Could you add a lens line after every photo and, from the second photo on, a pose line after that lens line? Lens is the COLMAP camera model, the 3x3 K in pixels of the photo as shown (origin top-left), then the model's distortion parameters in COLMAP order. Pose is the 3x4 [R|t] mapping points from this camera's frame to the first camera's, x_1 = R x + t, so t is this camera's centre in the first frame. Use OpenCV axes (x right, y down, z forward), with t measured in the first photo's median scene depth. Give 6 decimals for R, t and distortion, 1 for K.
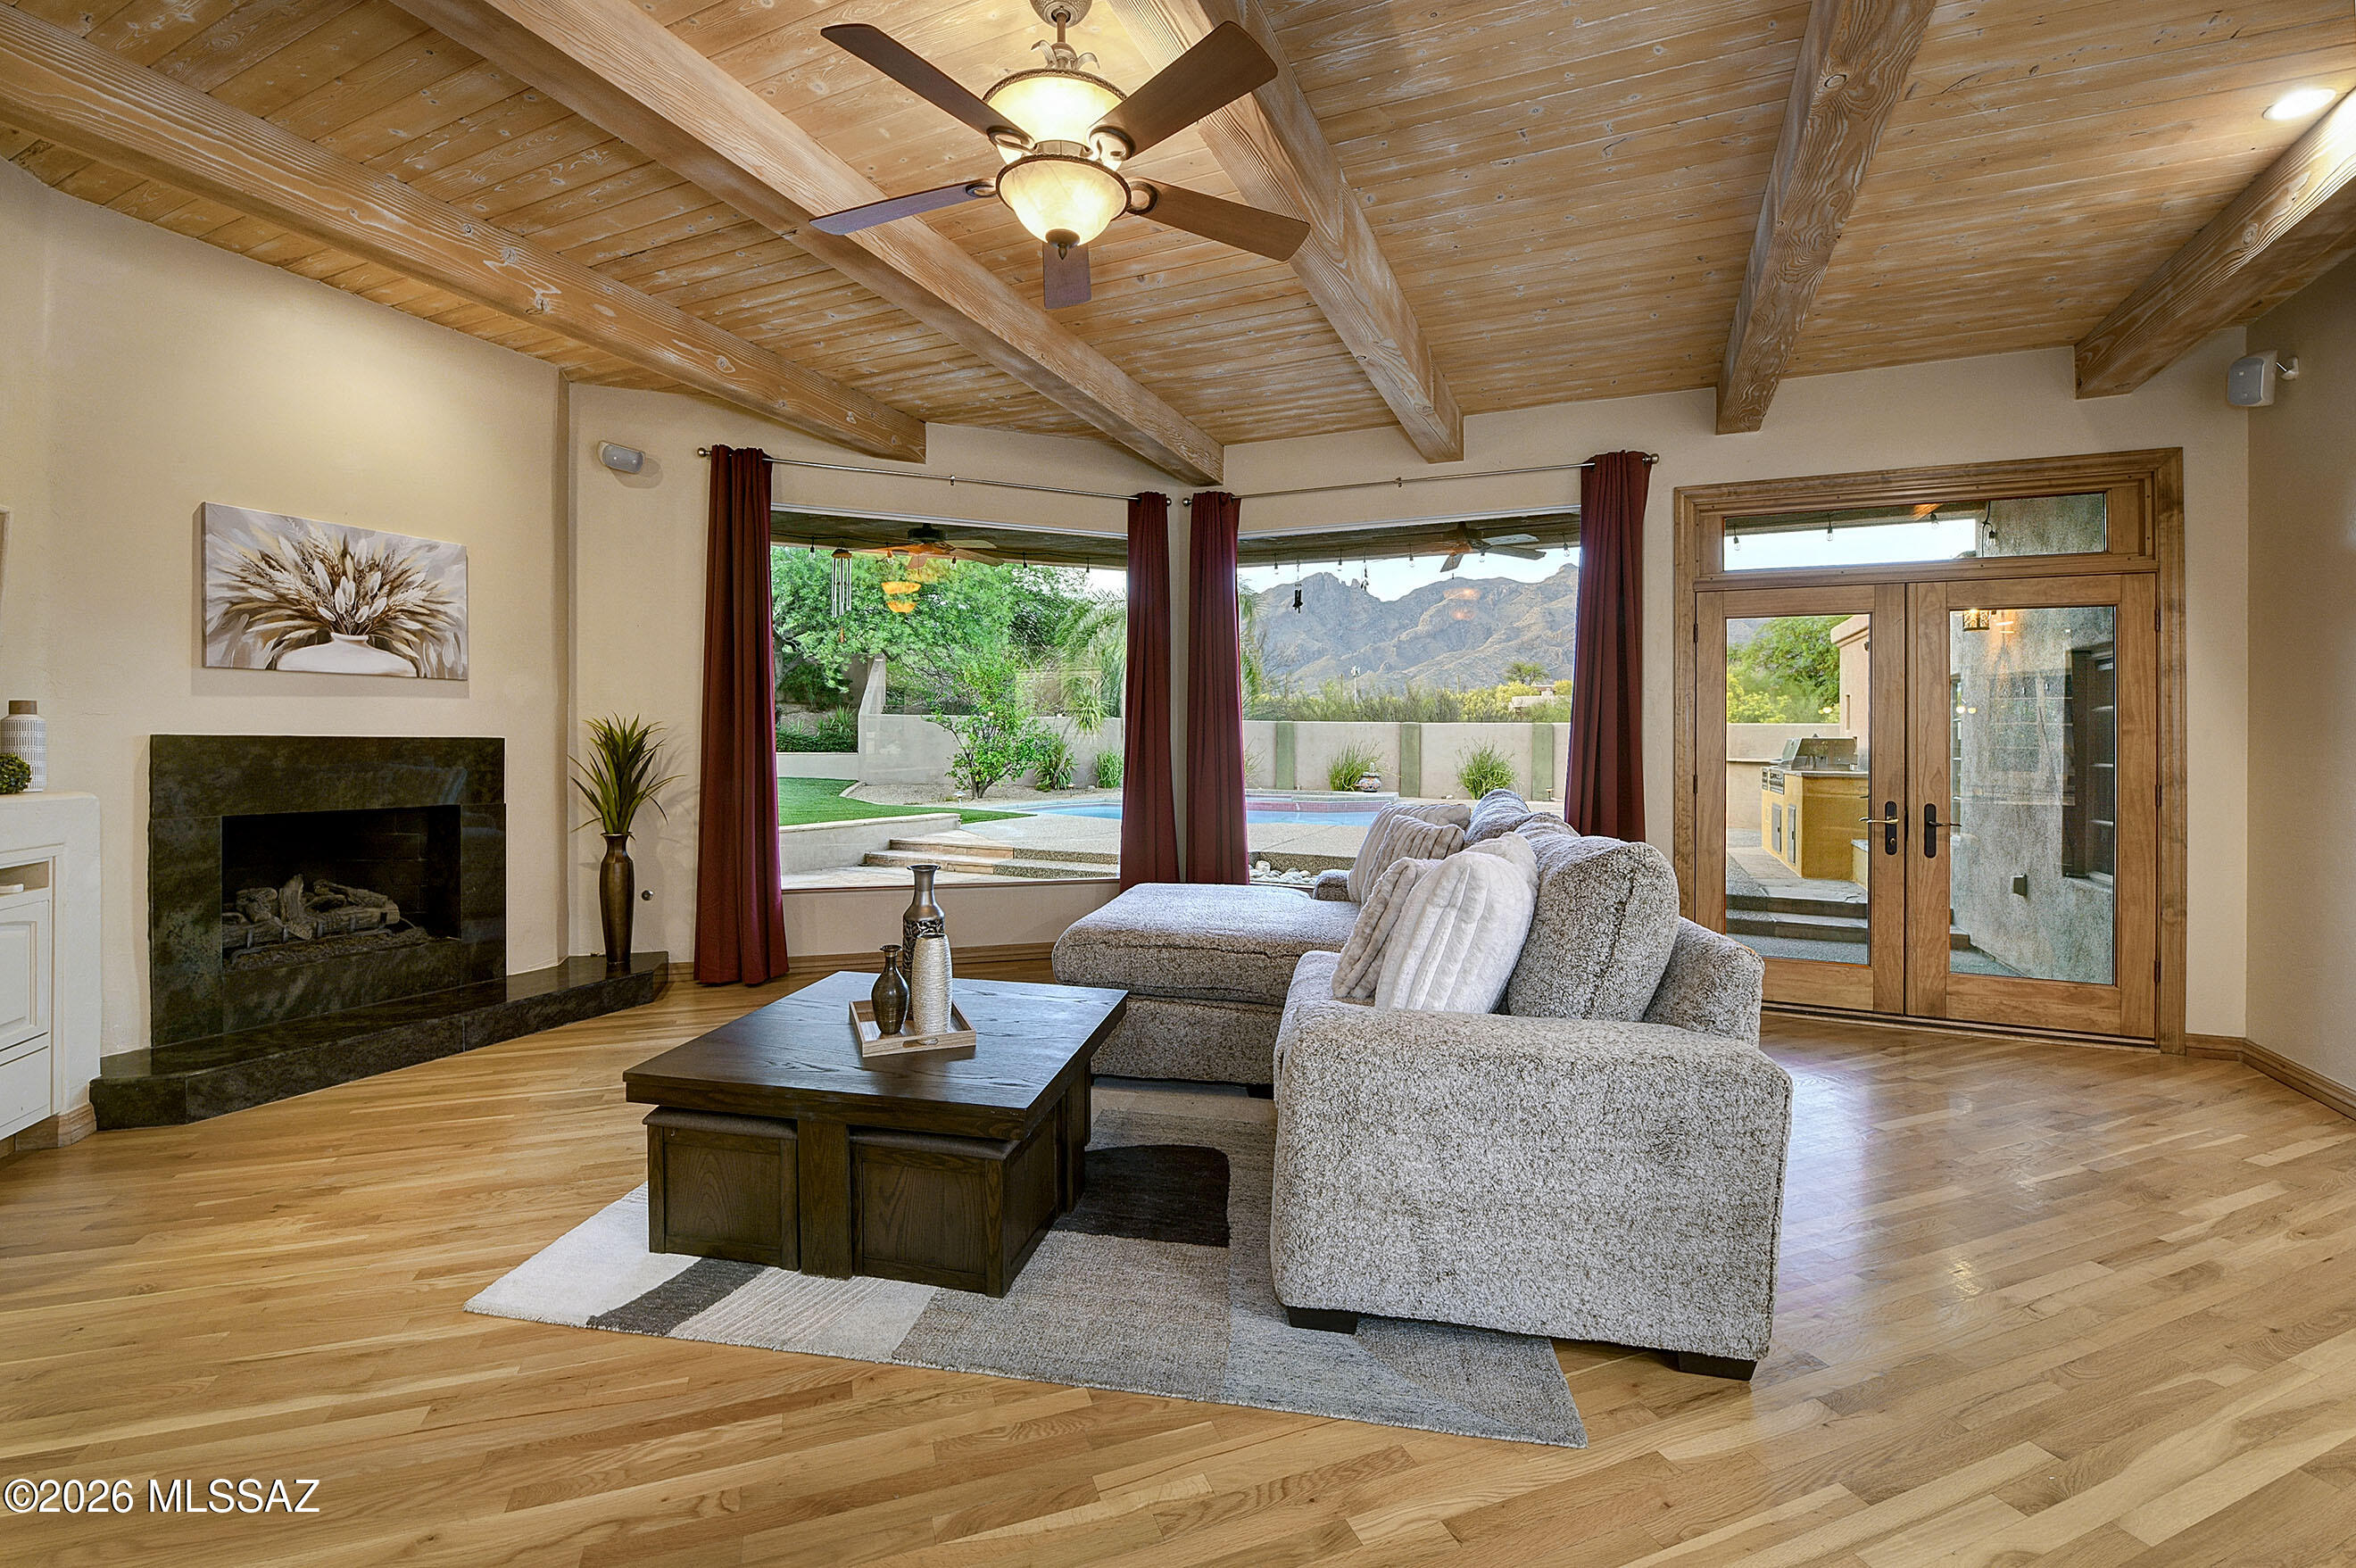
lens RADIAL K [[1001.5, 0, 1170.0], [0, 1001.5, 758.7], [0, 0, 1]] dist [-0.024648, -0.000796]
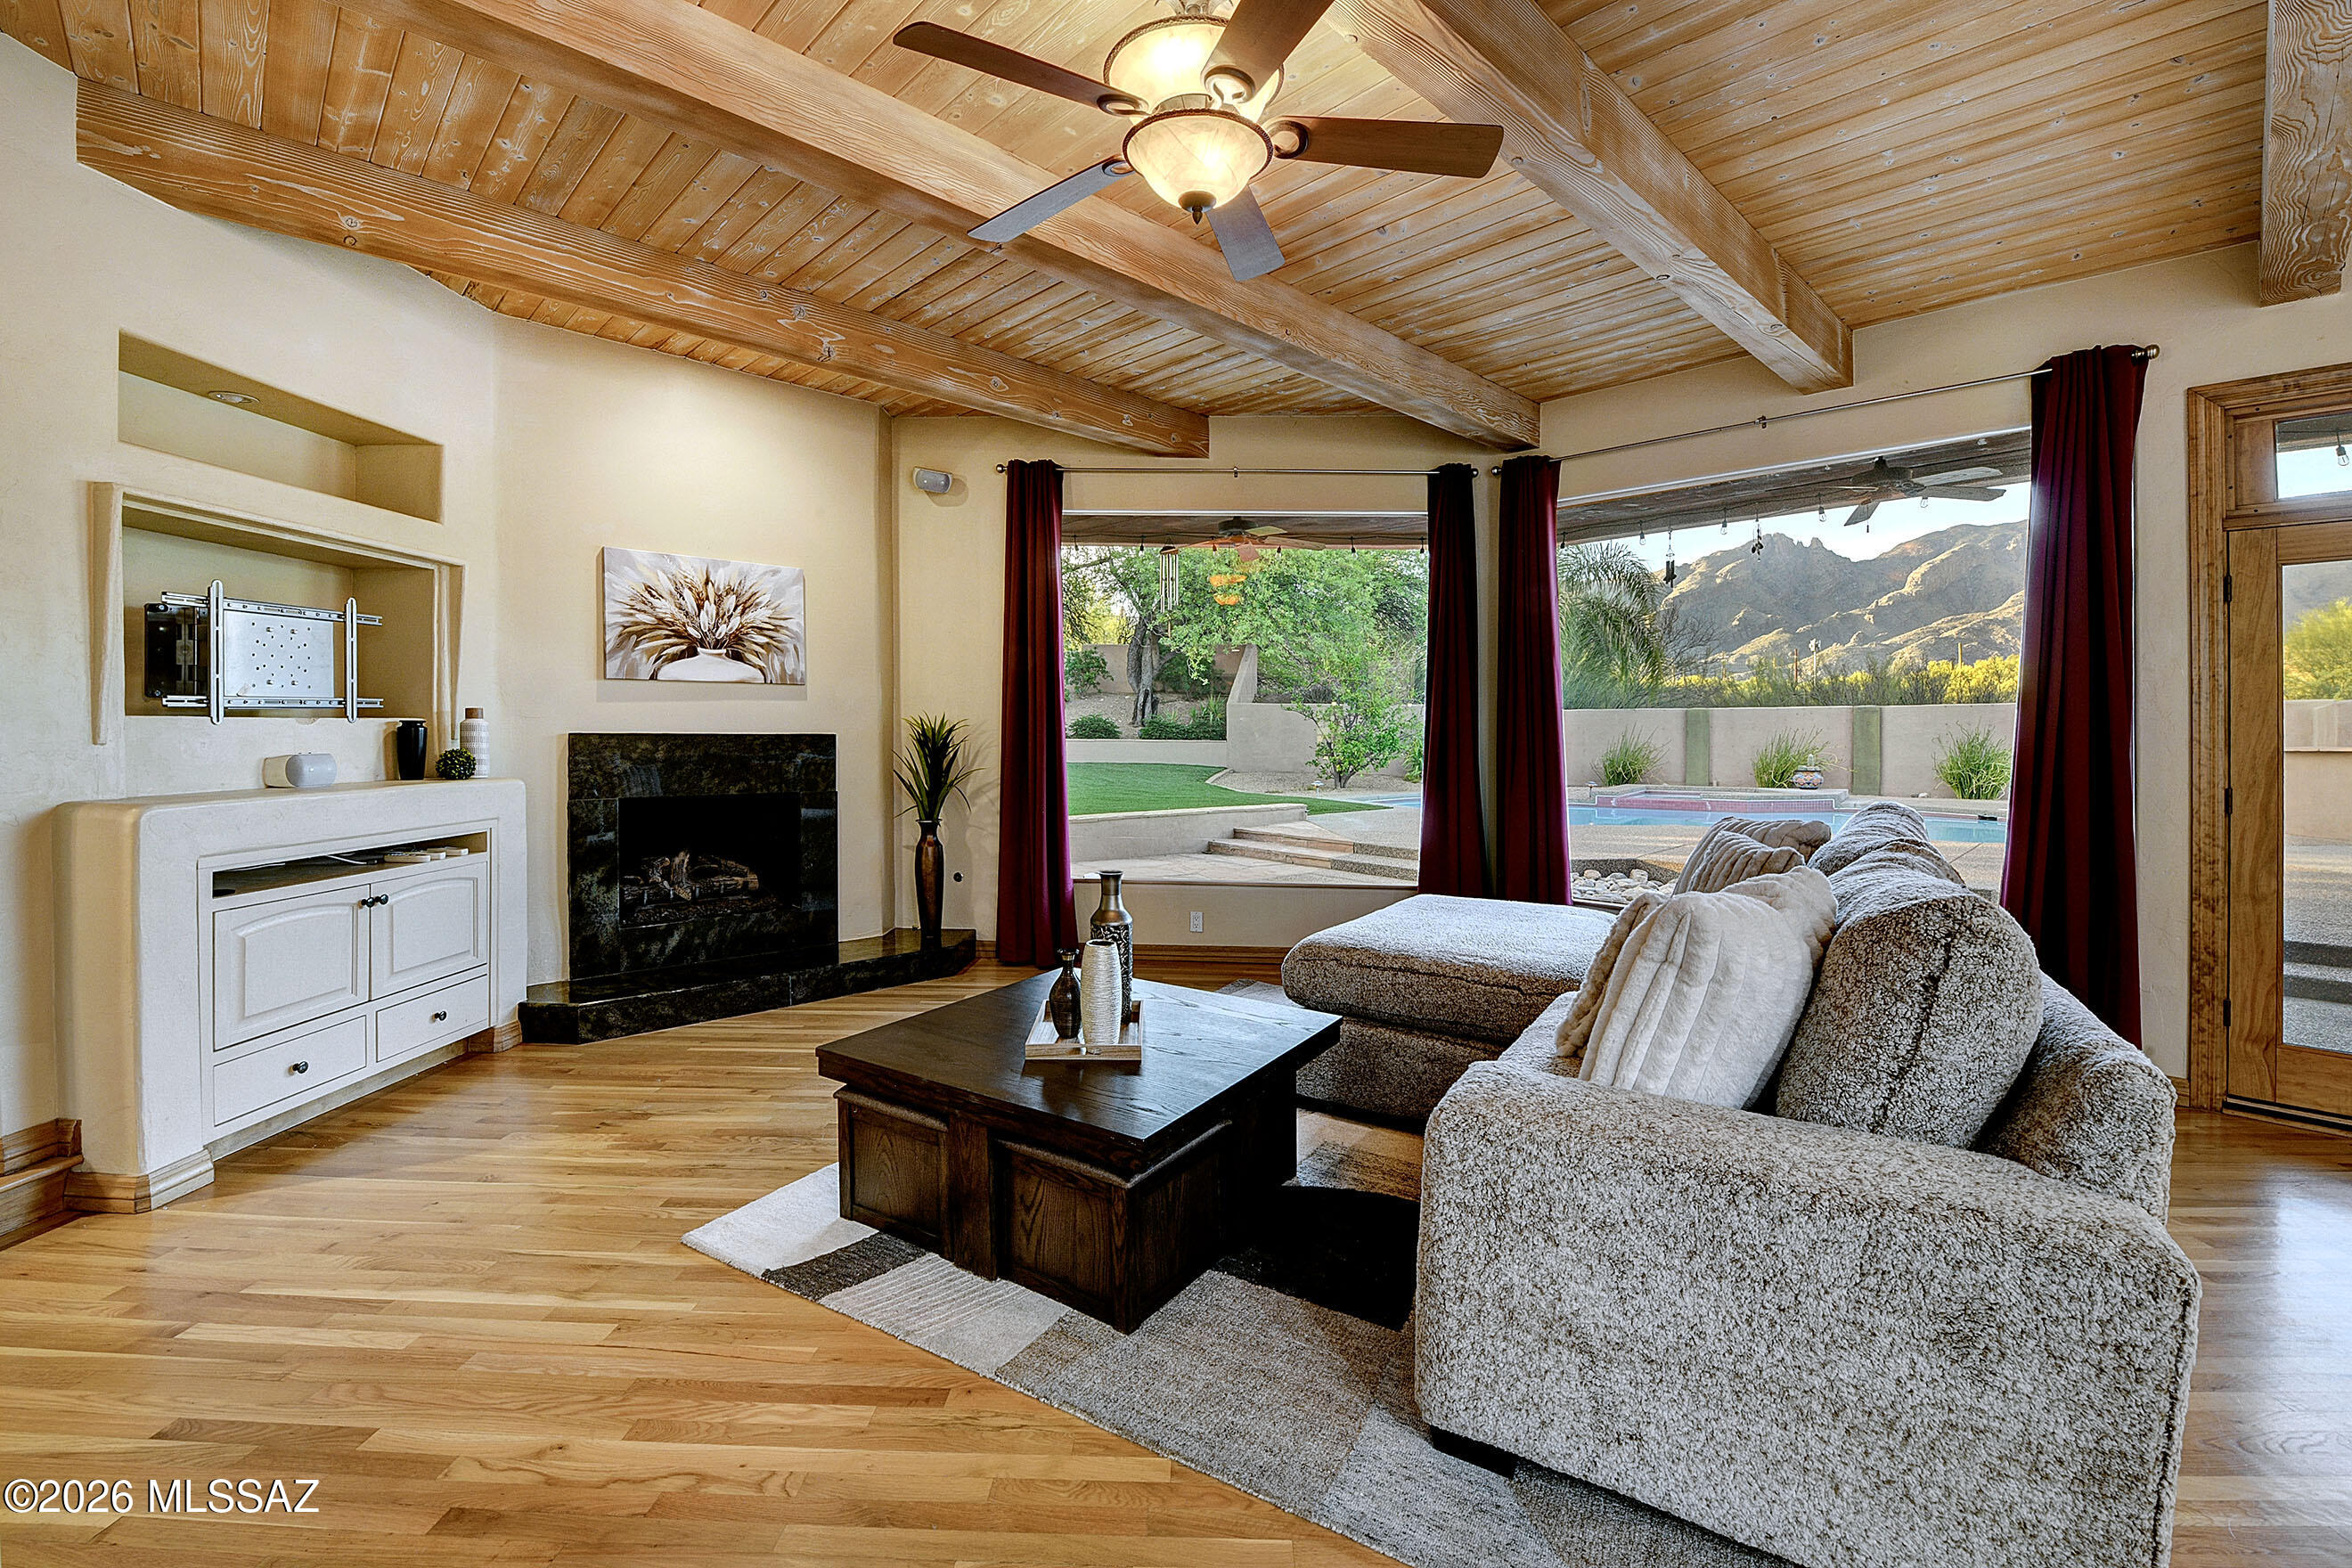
lens RADIAL K [[1005.4, 0, 1156.1], [0, 1005.4, 747.4], [0, 0, 1]] dist [-0.020610, -0.000828]
pose [[0.922486, 0.007275, -0.385963, 0.152975], [-0.007023, 0.999973, 0.002063, -0.013645], [0.385967, 0.000807, 0.922512, 0.092020]]
